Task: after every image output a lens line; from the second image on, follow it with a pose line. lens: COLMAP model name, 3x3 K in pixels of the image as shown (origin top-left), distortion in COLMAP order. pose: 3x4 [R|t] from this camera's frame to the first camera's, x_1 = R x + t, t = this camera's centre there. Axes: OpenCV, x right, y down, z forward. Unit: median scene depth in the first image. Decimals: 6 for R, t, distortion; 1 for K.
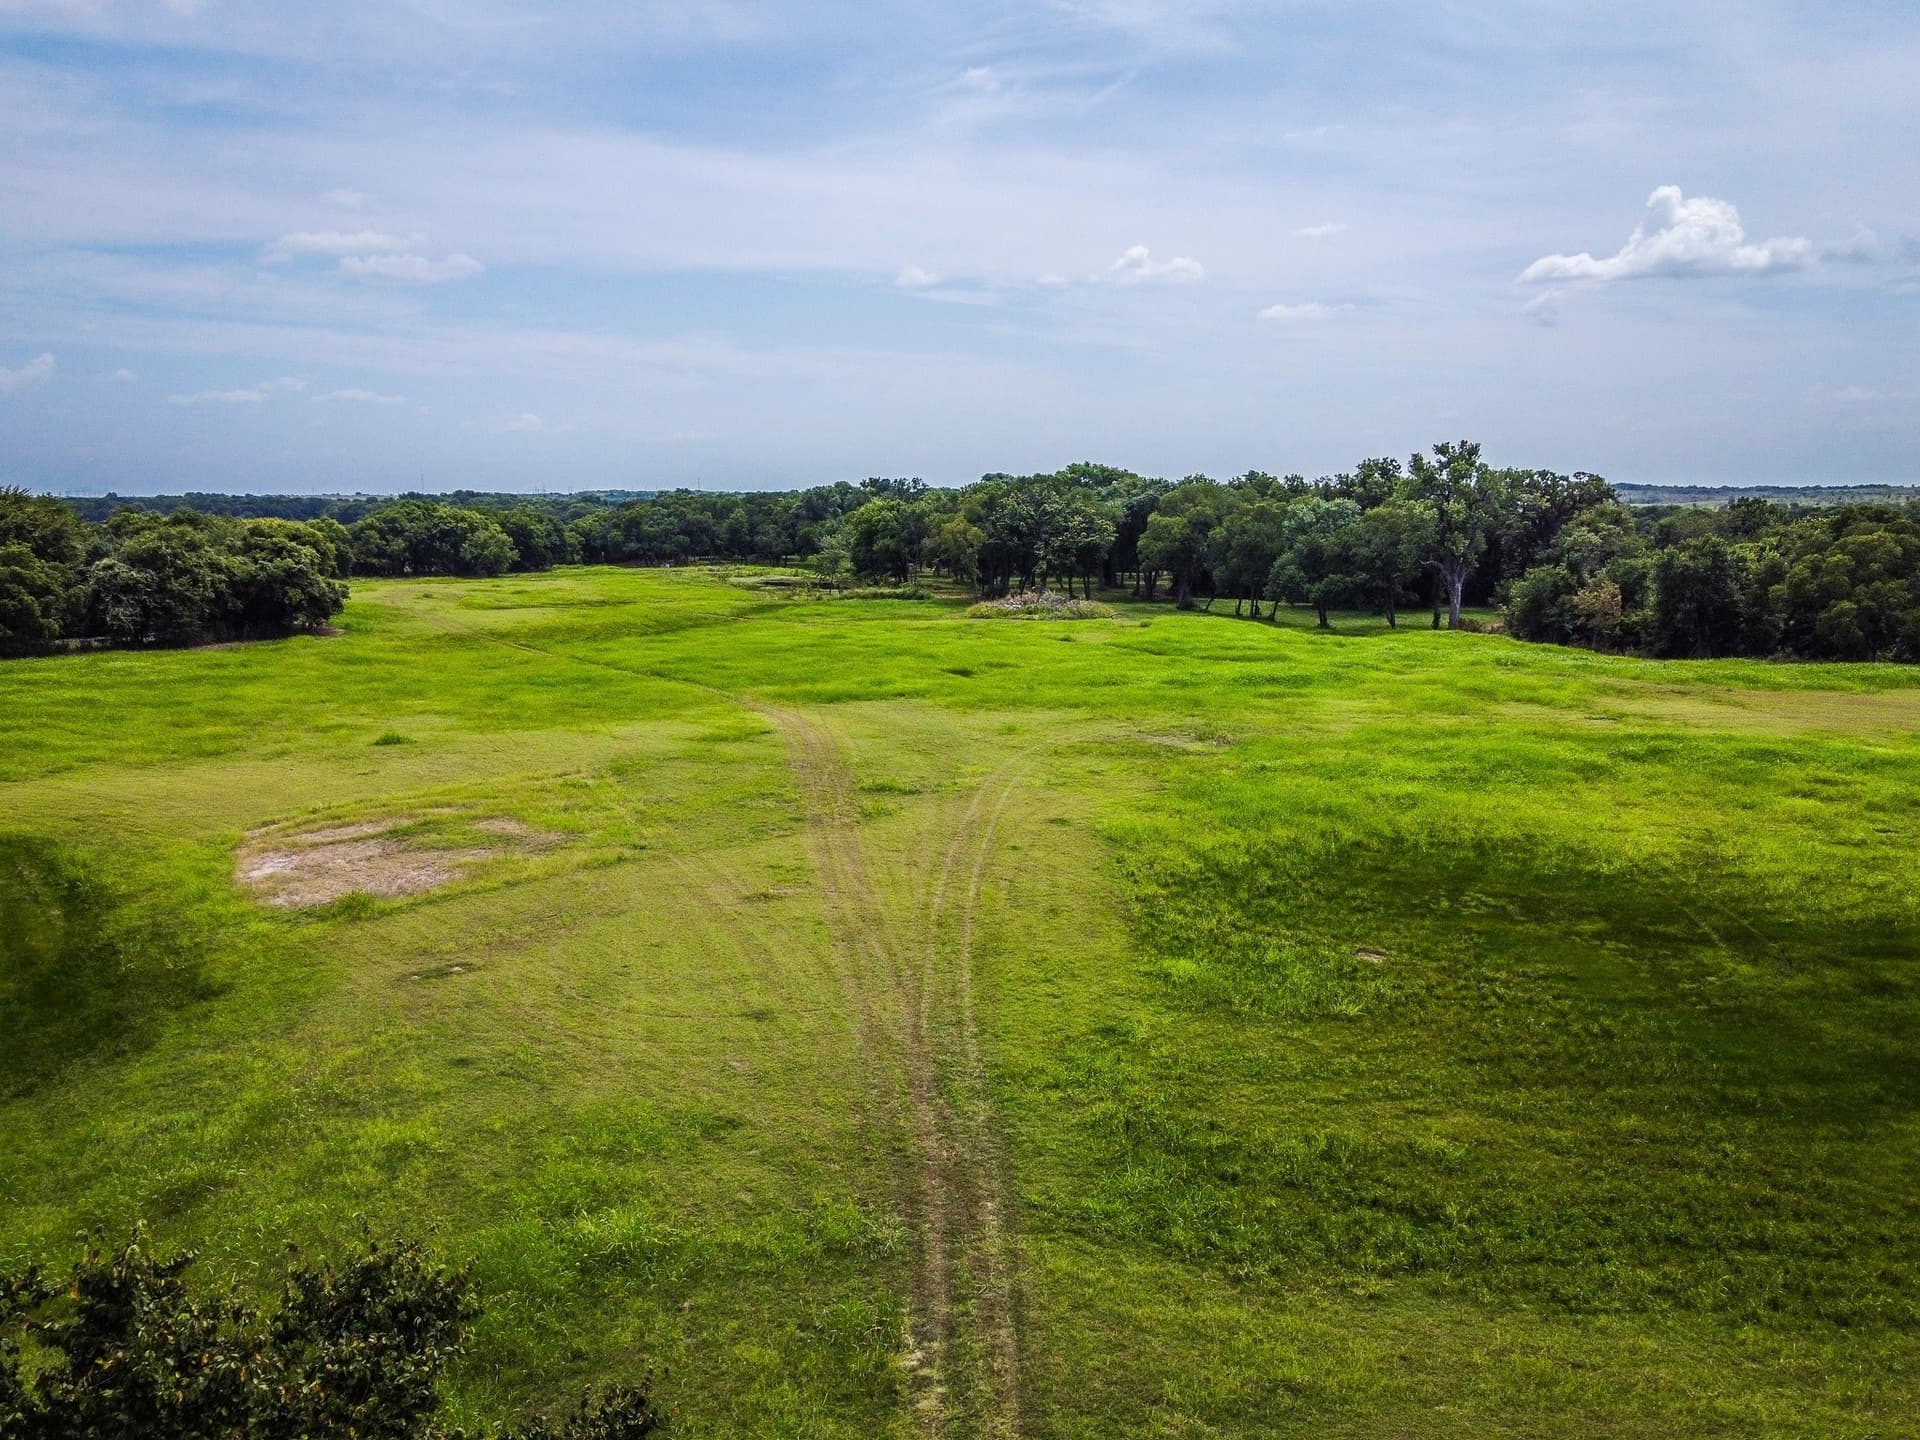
lens RADIAL K [[1492.4, 0, 960.0], [0, 1492.4, 720.0], [0, 0, 1]] dist [-0.013529, 0.076697]
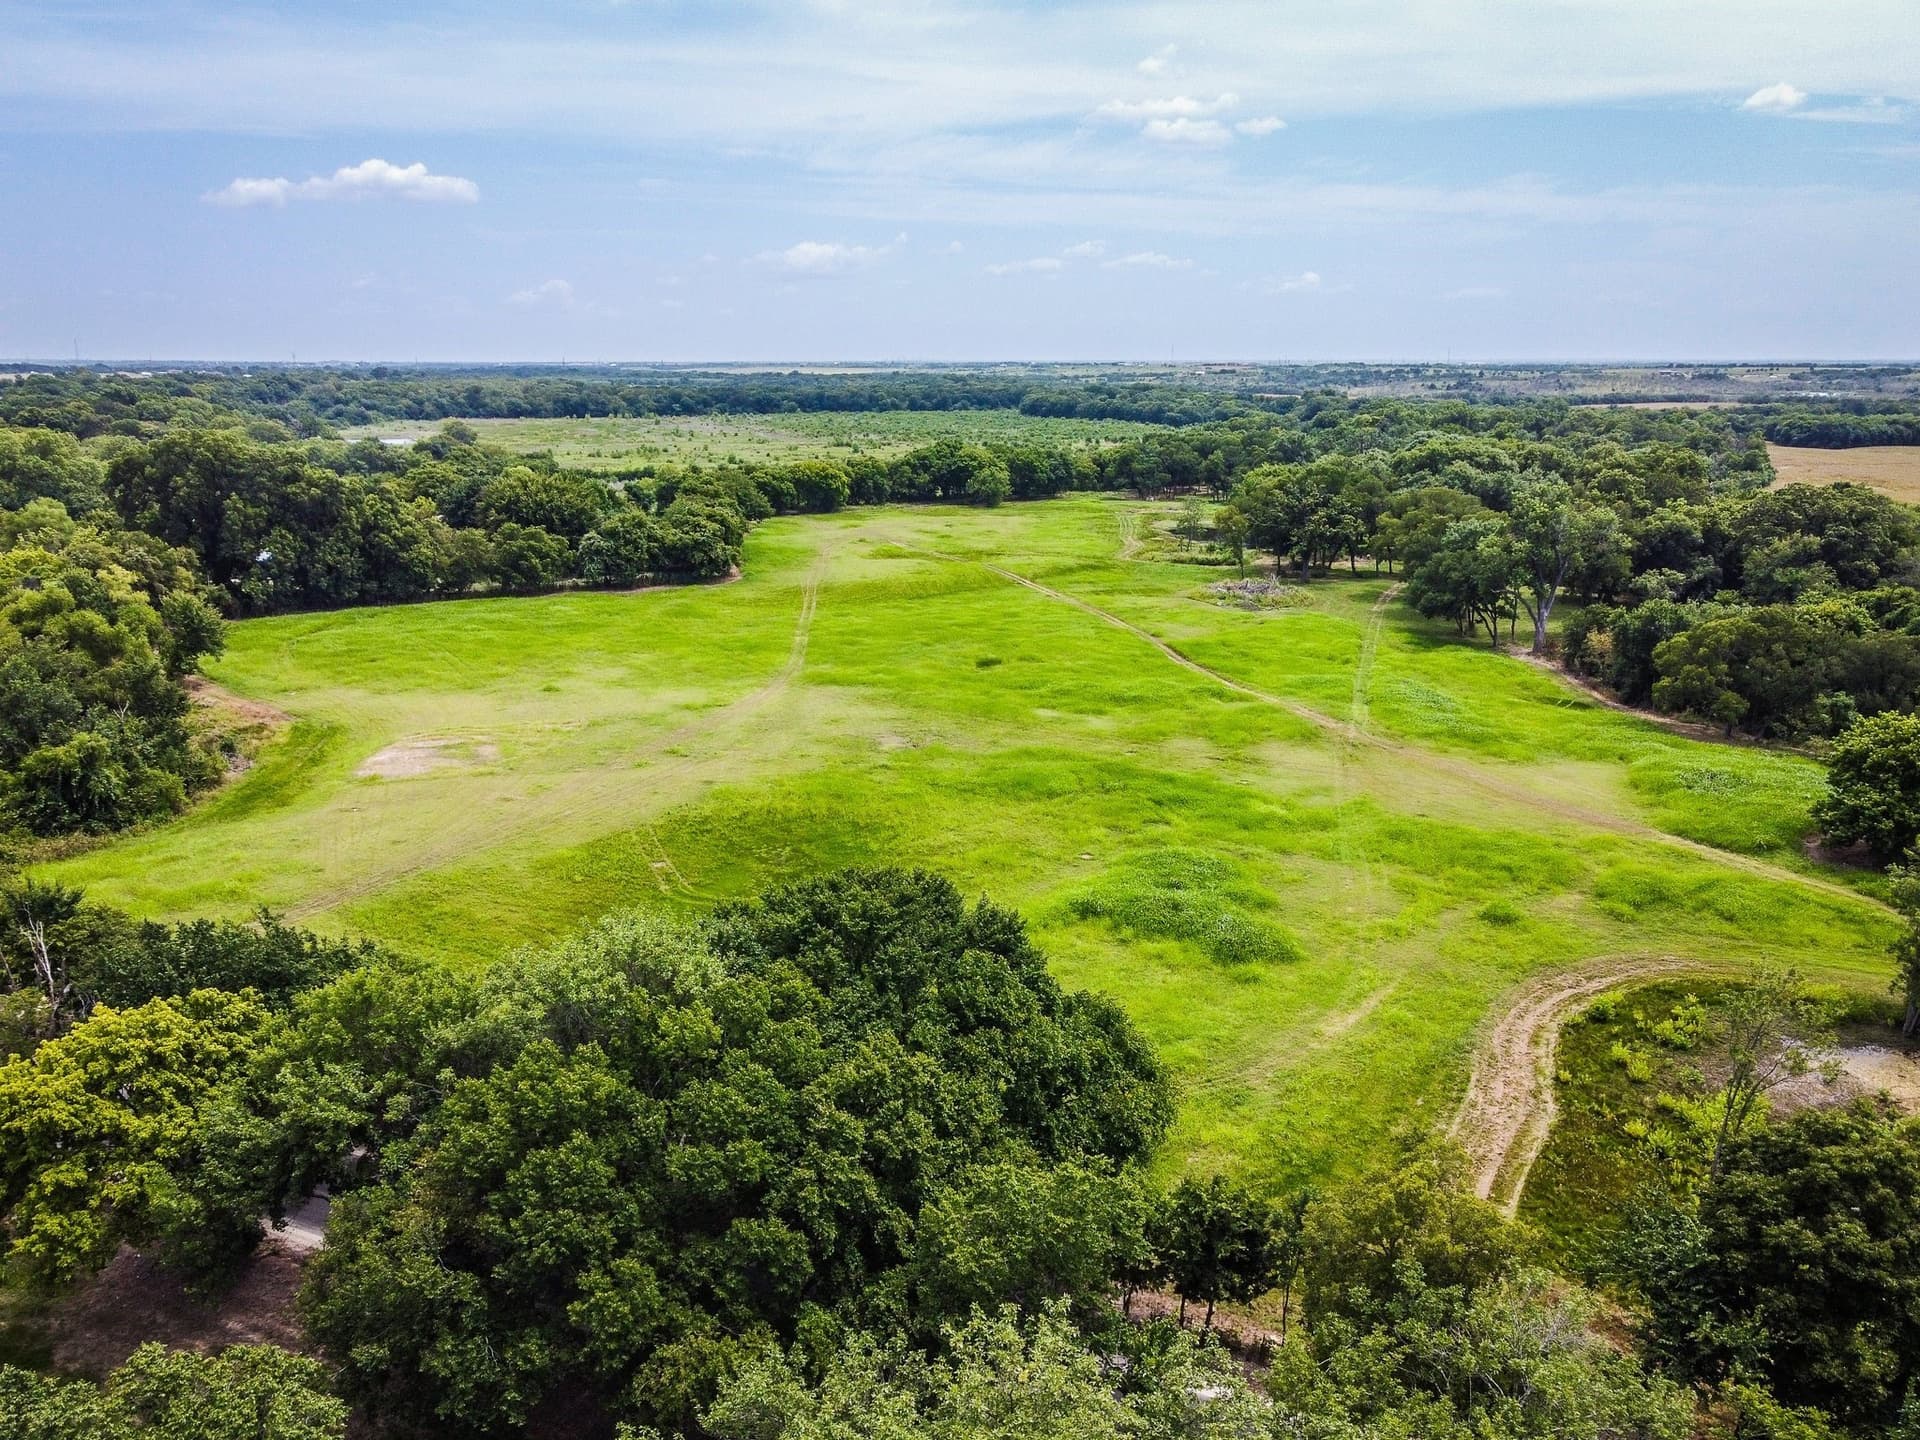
lens RADIAL K [[1523.1, 0, 972.4], [0, 1523.1, 715.6], [0, 0, 1]] dist [-0.002223, 0.049745]
pose [[0.876942, 0.116927, -0.466155, 0.550066], [-0.076062, 0.991494, 0.105611, -0.108929], [0.474539, -0.057158, 0.878377, -0.251262]]
